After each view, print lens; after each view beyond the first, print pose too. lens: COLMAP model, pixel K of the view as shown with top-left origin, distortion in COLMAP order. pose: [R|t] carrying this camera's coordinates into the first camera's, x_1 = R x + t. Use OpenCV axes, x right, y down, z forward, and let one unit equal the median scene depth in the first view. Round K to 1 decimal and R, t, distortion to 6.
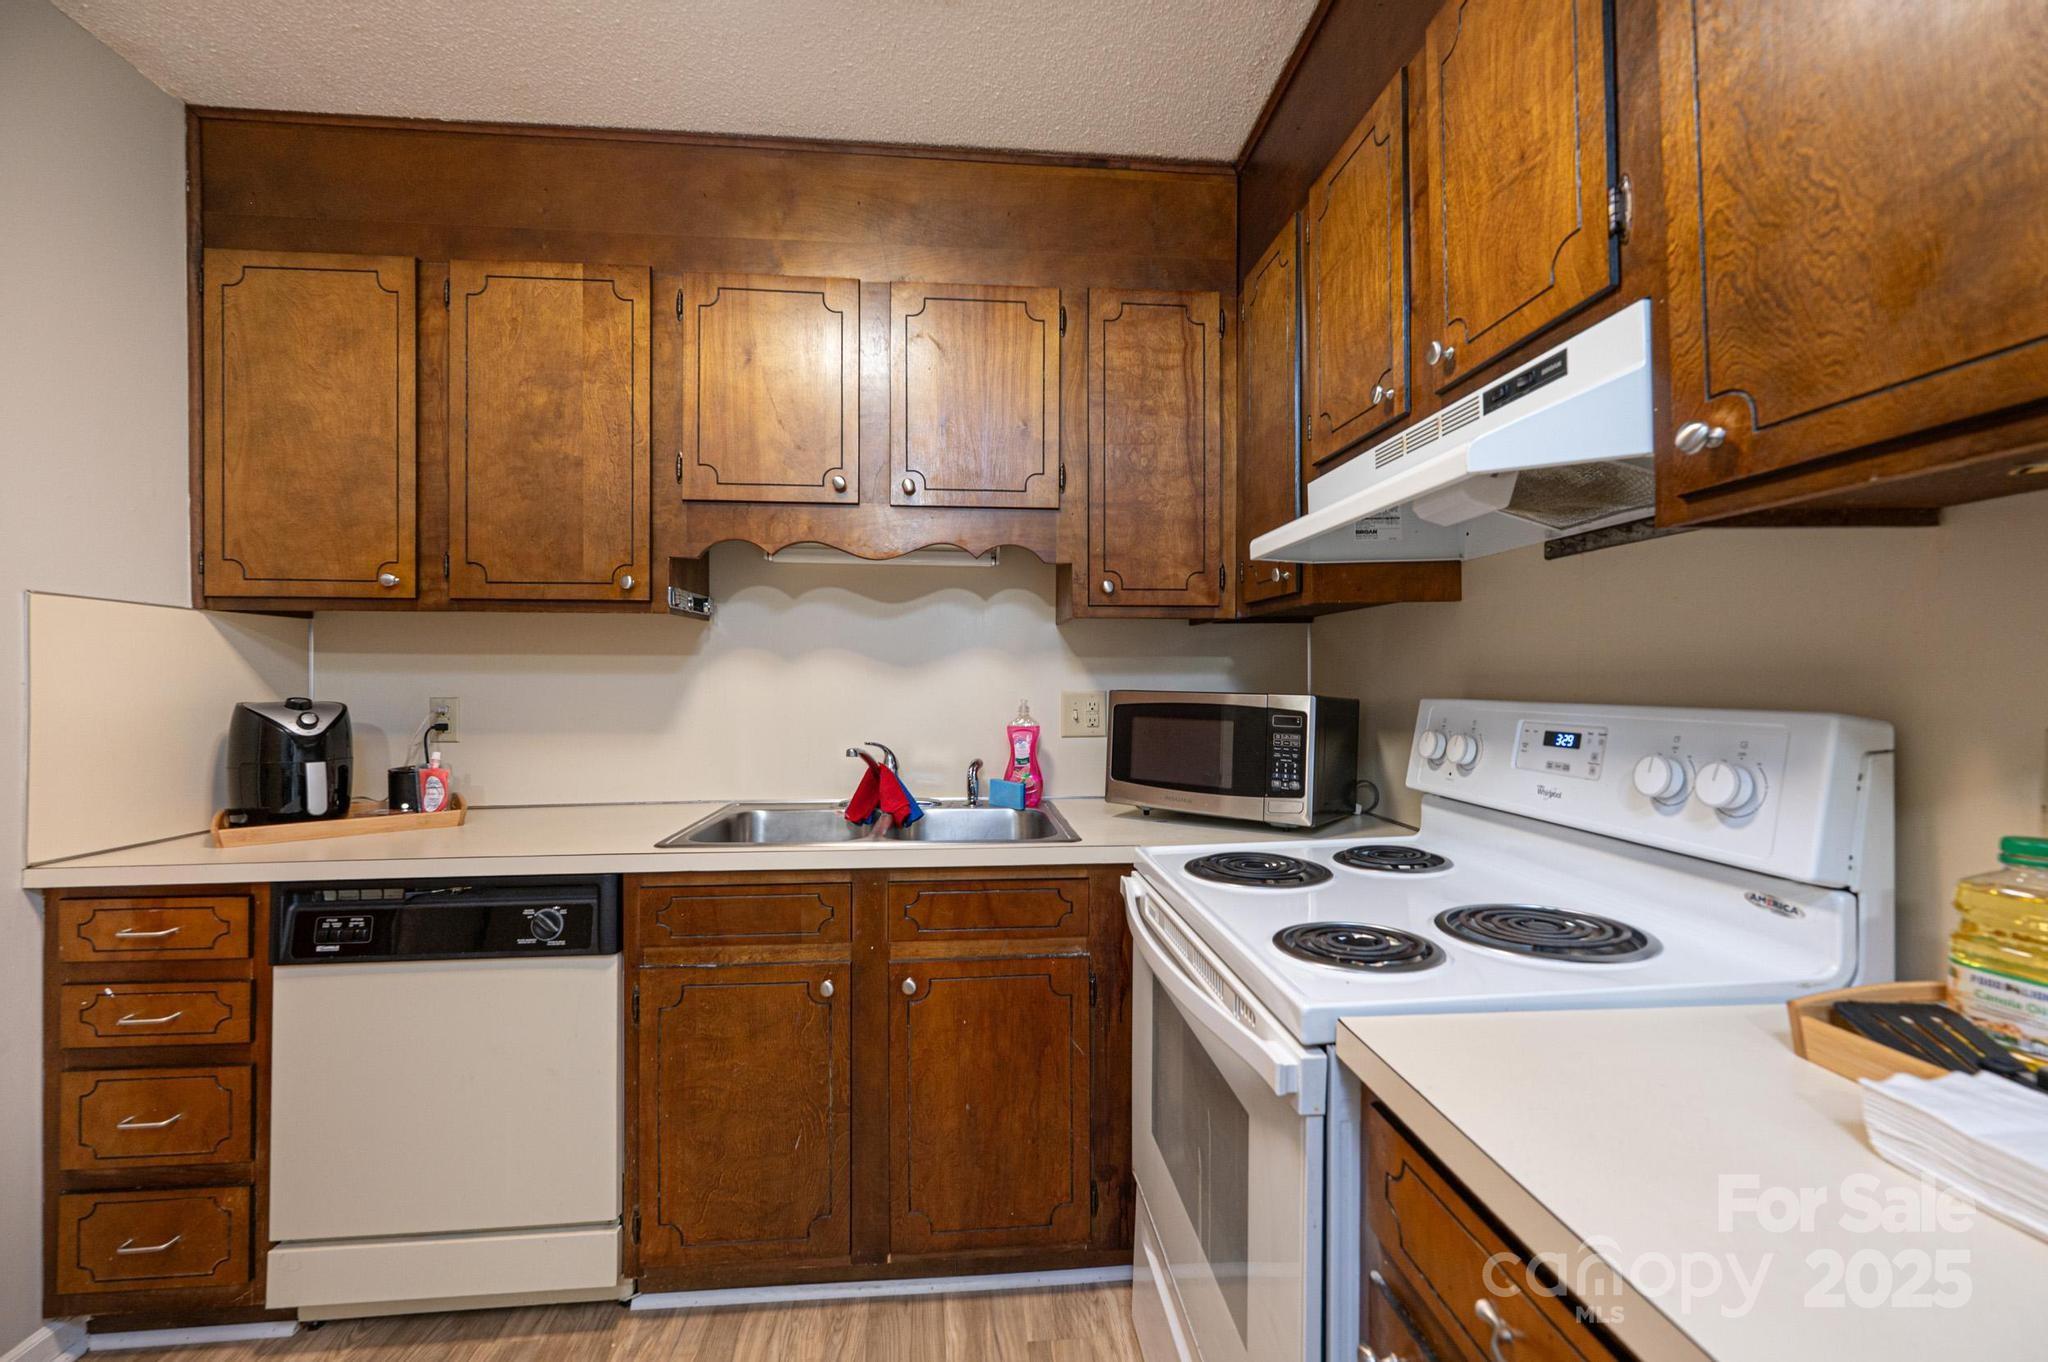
lens RADIAL K [[821.8, 0, 1024.9], [0, 821.8, 682.4], [0, 0, 1]] dist [0.000385, 0.000074]
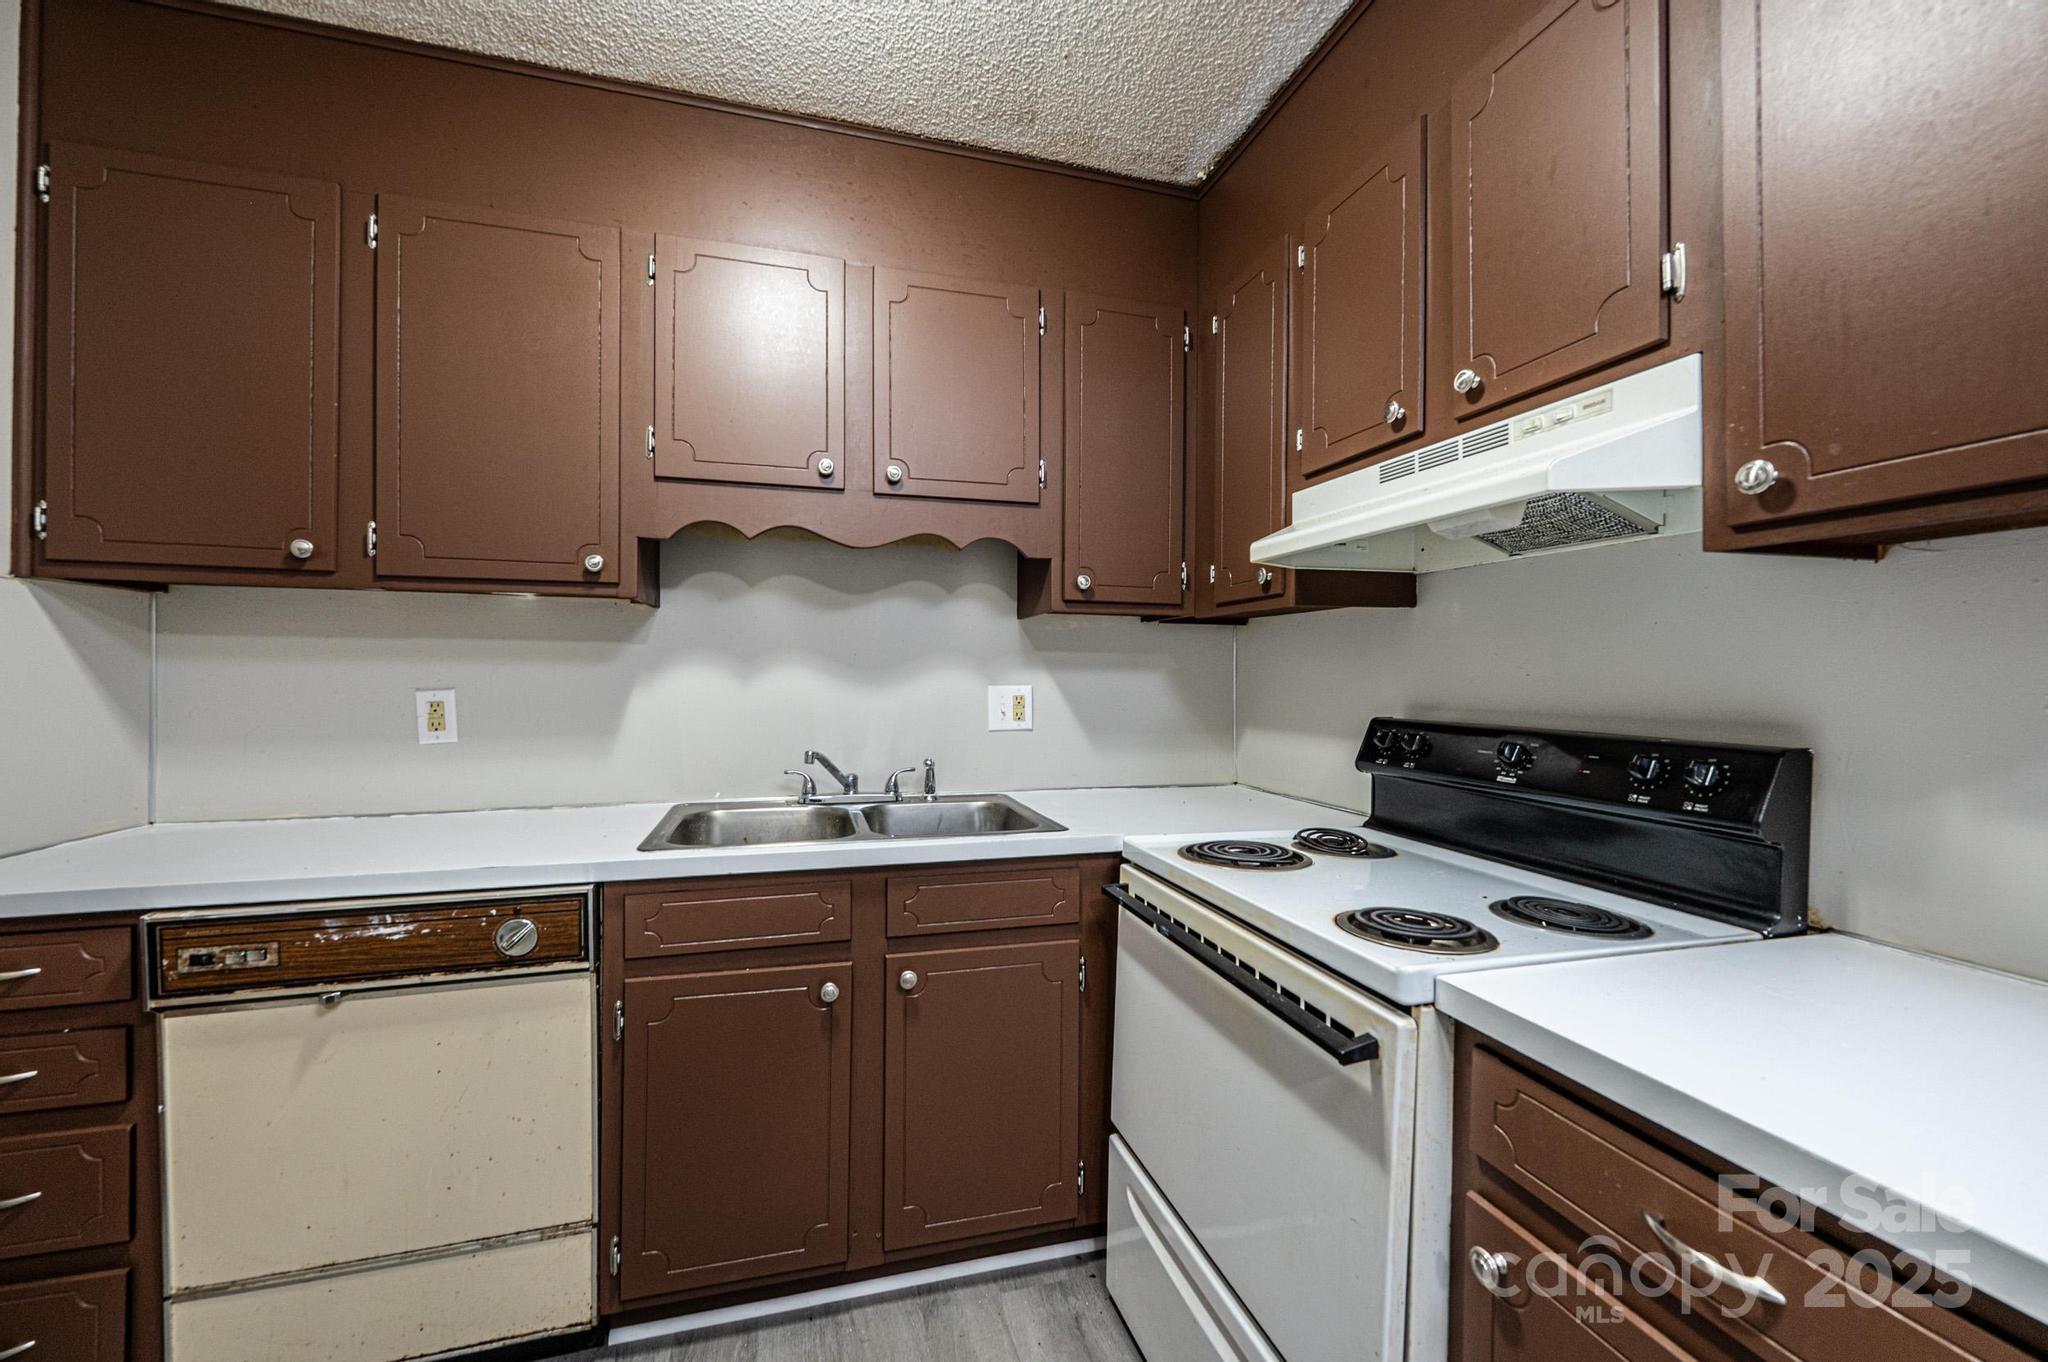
lens RADIAL K [[813.3, 0, 1022.5], [0, 813.3, 683.2], [0, 0, 1]] dist [-0.002075, 0.000318]
pose [[0.981324, 0.008470, 0.192175, -0.179714], [-0.010148, 0.999919, 0.007746, 0.000578], [-0.192093, -0.009551, 0.981330, 0.020355]]
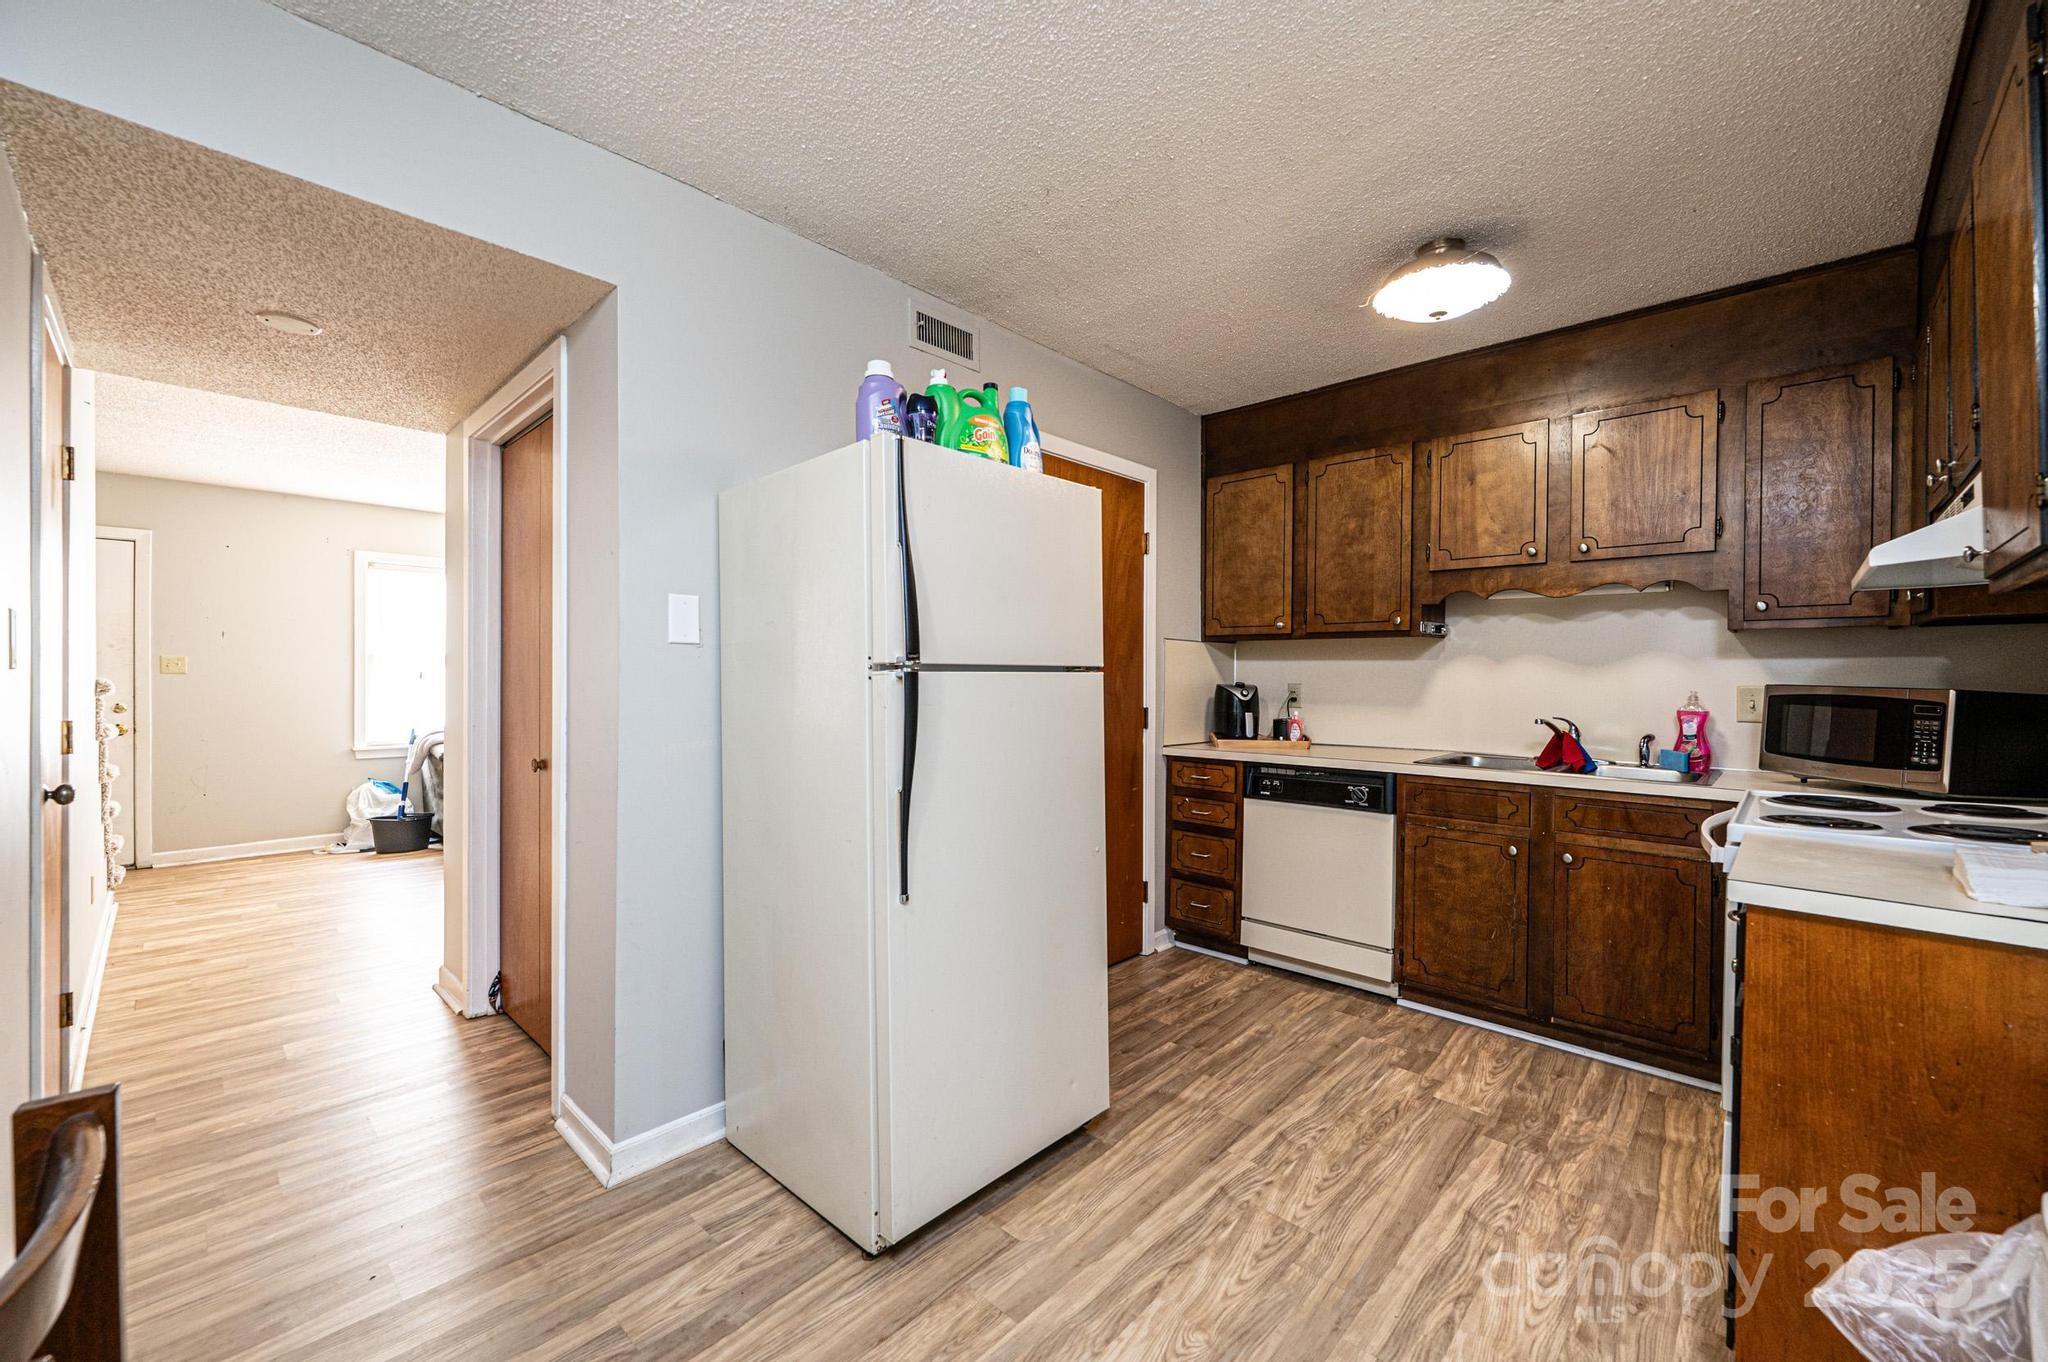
lens RADIAL K [[813.3, 0, 1022.5], [0, 813.3, 683.2], [0, 0, 1]] dist [-0.002075, 0.000318]
pose [[0.664717, 0.012721, -0.746987, 0.311309], [-0.008340, 0.999919, 0.009607, 0.005640], [0.747048, -0.000156, 0.664770, -0.820883]]
